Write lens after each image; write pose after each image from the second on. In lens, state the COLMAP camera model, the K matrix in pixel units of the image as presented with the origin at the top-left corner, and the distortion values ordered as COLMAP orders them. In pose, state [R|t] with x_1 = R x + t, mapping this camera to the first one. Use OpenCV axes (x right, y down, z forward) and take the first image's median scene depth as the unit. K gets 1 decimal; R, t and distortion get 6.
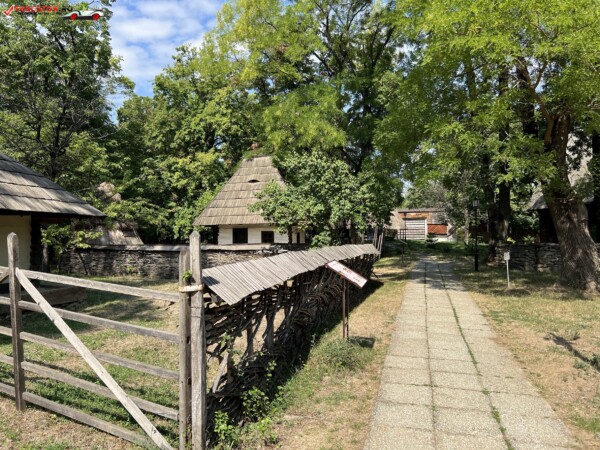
lens RADIAL K [[453.9, 0, 298.8], [0, 453.9, 225.5], [0, 0, 1]] dist [0.044457, -0.049448]
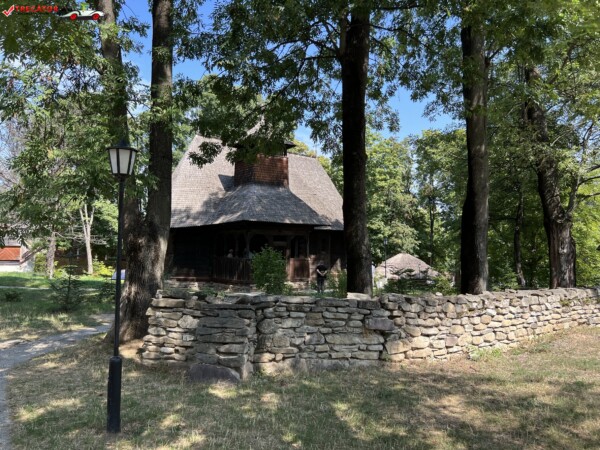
lens RADIAL K [[453.9, 0, 302.3], [0, 453.9, 223.4], [0, 0, 1]] dist [0.044457, -0.049448]
pose [[0.651226, 0.066575, 0.755958, 0.140043], [-0.022076, 0.997385, -0.068820, 0.000729], [-0.758563, 0.028129, 0.650992, 0.407563]]
